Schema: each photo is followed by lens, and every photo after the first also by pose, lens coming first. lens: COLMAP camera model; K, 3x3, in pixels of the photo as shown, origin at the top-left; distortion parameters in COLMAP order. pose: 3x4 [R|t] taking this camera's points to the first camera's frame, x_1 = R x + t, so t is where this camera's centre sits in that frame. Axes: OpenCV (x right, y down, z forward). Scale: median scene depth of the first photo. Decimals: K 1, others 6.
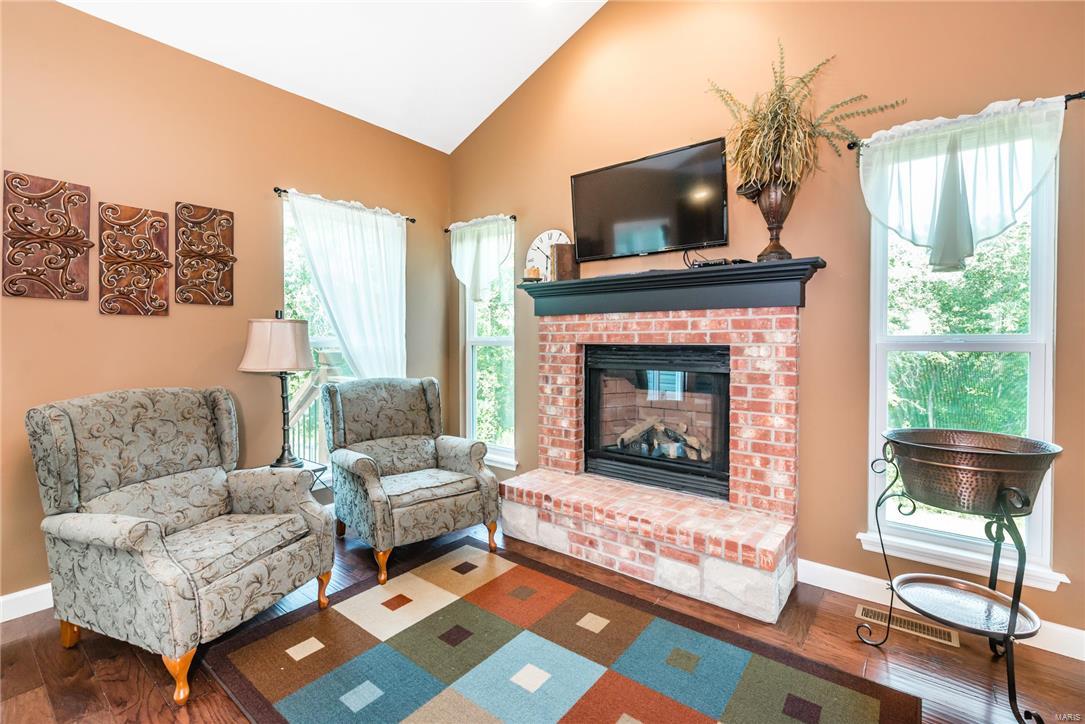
lens RADIAL K [[472.2, 0, 540.0], [0, 472.2, 352.9], [0, 0, 1]] dist [-0.002793, -0.000909]
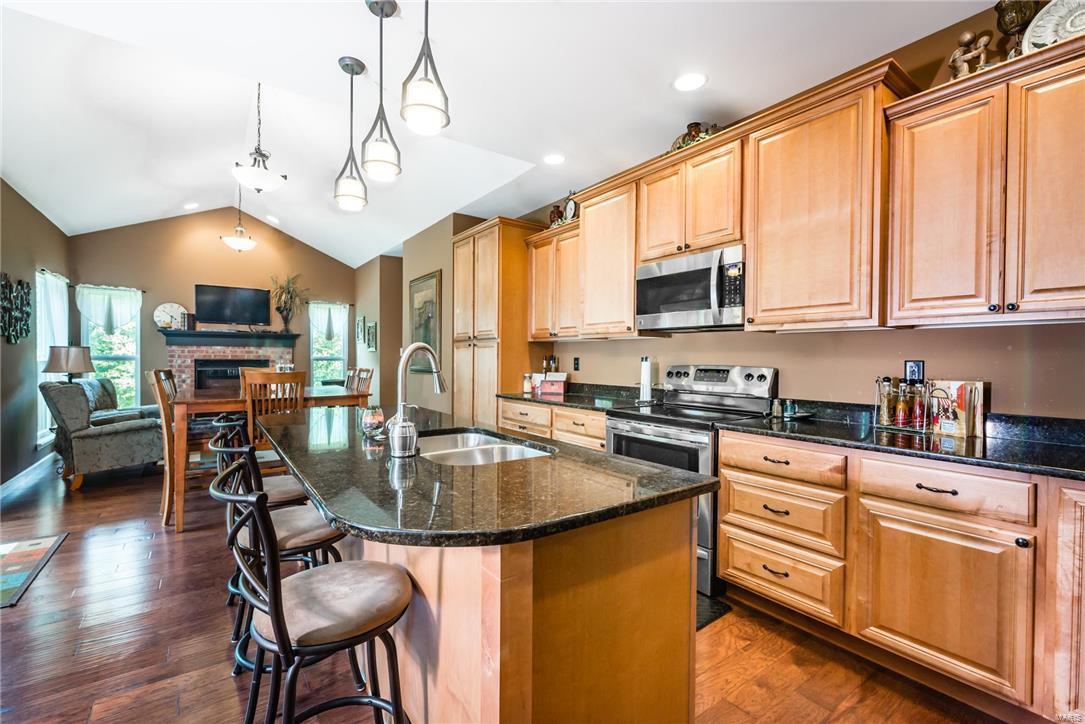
lens RADIAL K [[472.2, 0, 532.9], [0, 472.2, 362.3], [0, 0, 1]] dist [-0.002793, -0.000909]
pose [[0.282093, -0.009025, 0.959345, -1.634254], [0.015955, 0.999862, 0.004715, 0.011393], [-0.959254, 0.013976, 0.282198, -1.167532]]
